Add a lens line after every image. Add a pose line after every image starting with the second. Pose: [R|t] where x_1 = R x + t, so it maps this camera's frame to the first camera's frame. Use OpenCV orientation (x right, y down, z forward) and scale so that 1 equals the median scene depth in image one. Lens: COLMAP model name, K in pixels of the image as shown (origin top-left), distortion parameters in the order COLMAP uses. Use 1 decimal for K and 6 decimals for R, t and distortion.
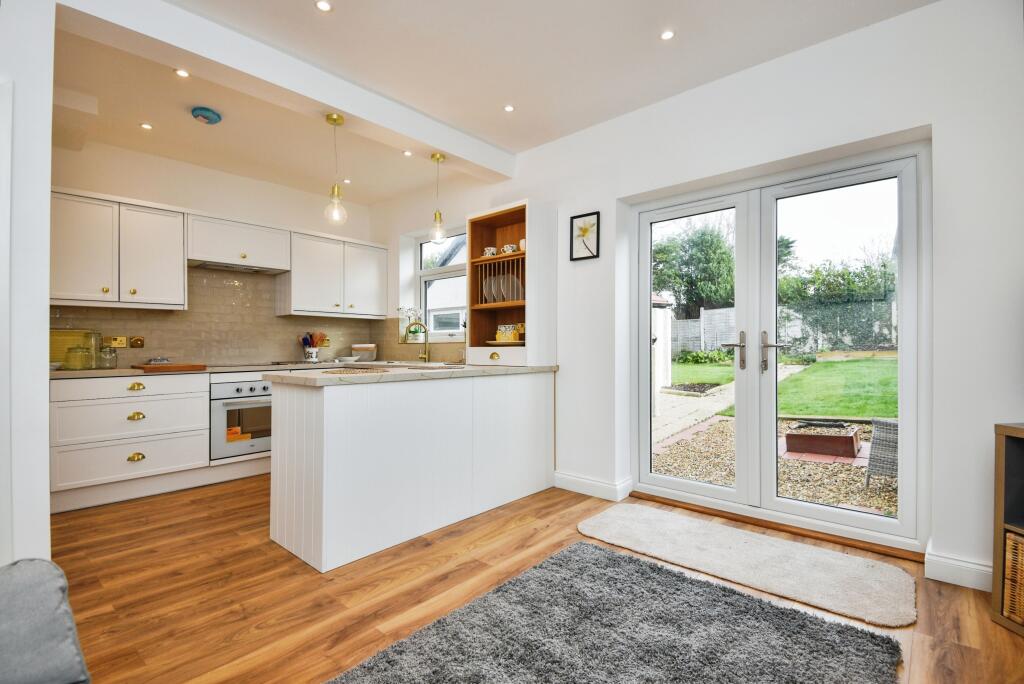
lens RADIAL K [[471.9, 0, 512.0], [0, 471.9, 342.0], [0, 0, 1]] dist [0.029630, -0.034604]
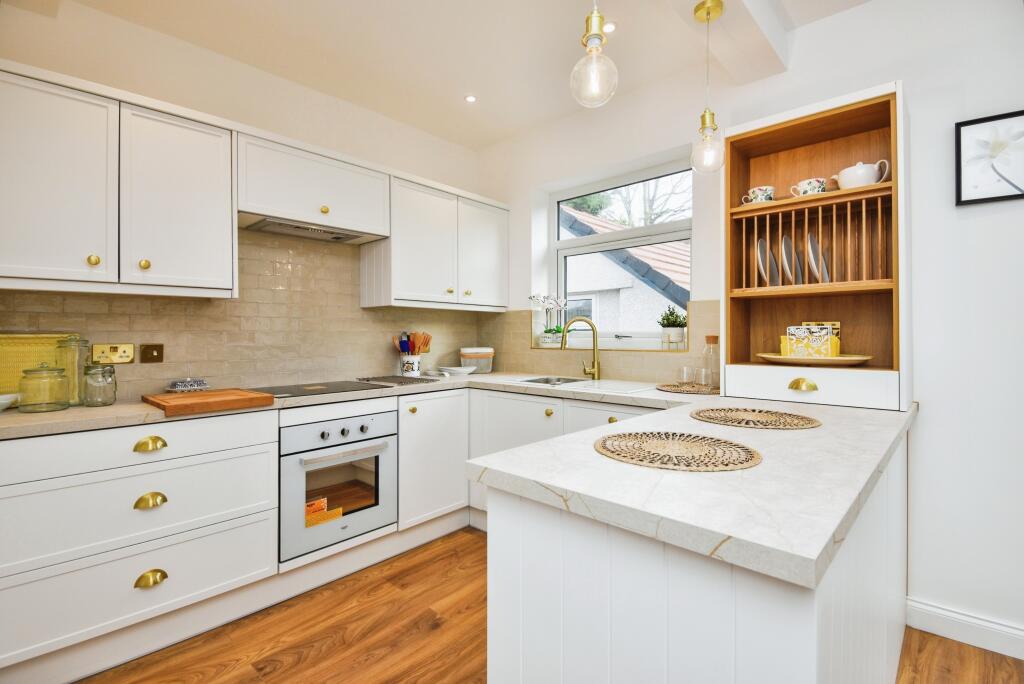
lens RADIAL K [[474.3, 0, 510.5], [0, 474.3, 334.0], [0, 0, 1]] dist [0.036211, -0.034939]
pose [[0.999542, 0.003376, -0.030072, -0.330956], [-0.003163, 0.999970, 0.007125, -0.028744], [0.030095, -0.007026, 0.999522, 0.422693]]
